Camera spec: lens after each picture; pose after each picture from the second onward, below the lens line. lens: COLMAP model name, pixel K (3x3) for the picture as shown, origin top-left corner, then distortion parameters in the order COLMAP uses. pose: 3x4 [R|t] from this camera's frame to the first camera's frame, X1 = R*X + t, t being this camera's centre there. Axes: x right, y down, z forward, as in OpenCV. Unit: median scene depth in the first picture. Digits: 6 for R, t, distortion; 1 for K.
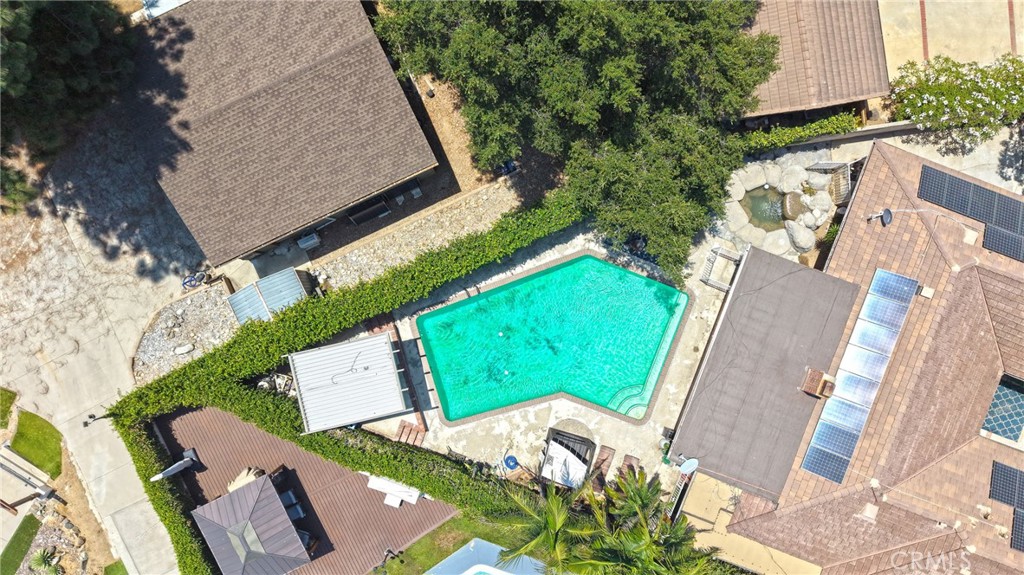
lens RADIAL K [[682.0, 0, 512.0], [0, 682.0, 287.5], [0, 0, 1]] dist [0.059823, -0.087123]
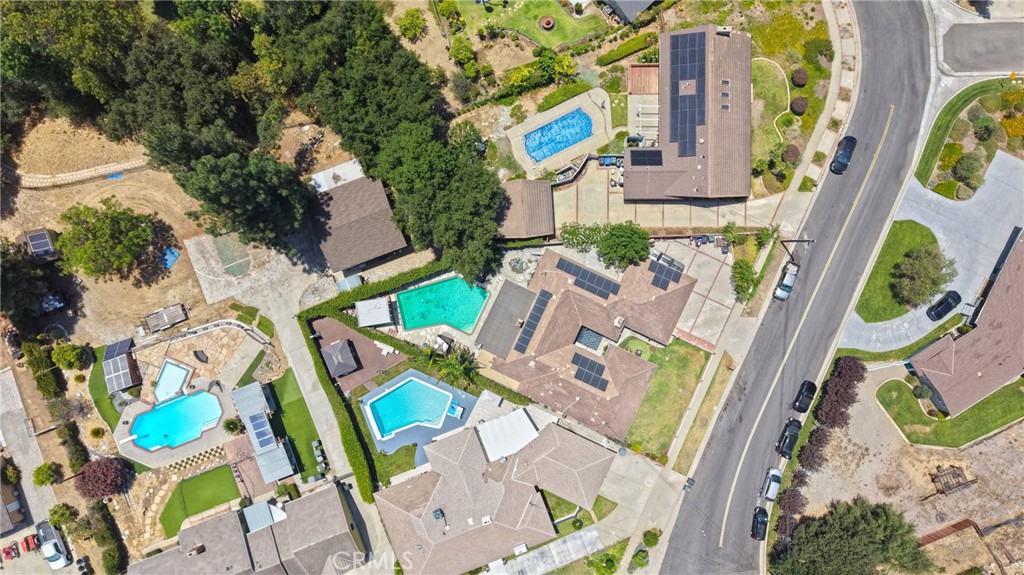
lens RADIAL K [[682.0, 0, 512.0], [0, 682.0, 287.5], [0, 0, 1]] dist [0.059823, -0.087123]
pose [[0.997109, 0.075901, 0.003617, 0.347007], [-0.075857, 0.997057, -0.011096, 0.011628], [-0.004449, 0.010789, 0.999932, -1.978595]]
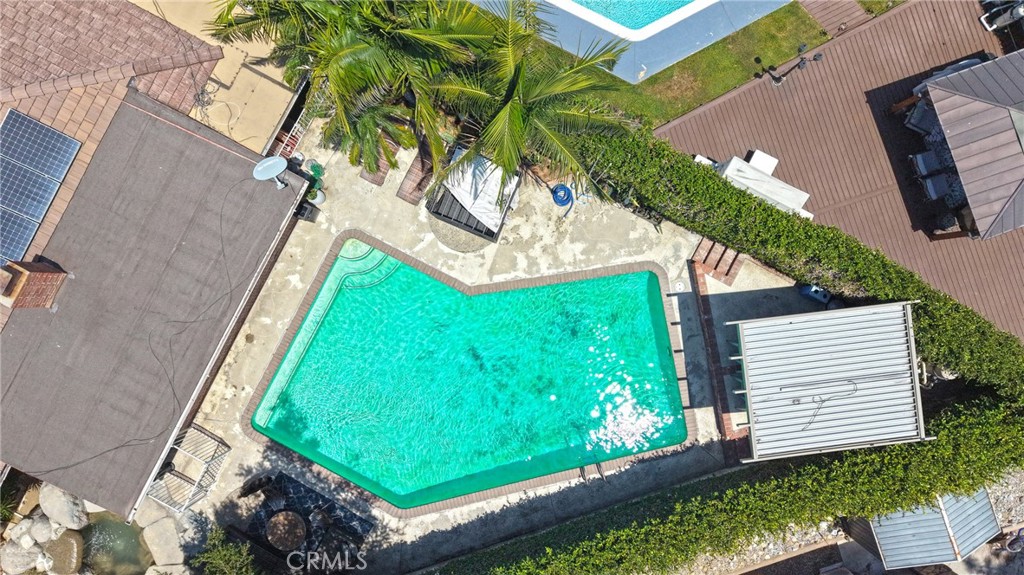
lens RADIAL K [[682.0, 0, 512.0], [0, 682.0, 287.5], [0, 0, 1]] dist [0.059823, -0.087123]
pose [[-0.993052, -0.117669, -0.000944, 0.035942], [0.117670, -0.993052, -0.001448, 0.168253], [-0.000767, -0.001549, 0.999999, 0.374626]]
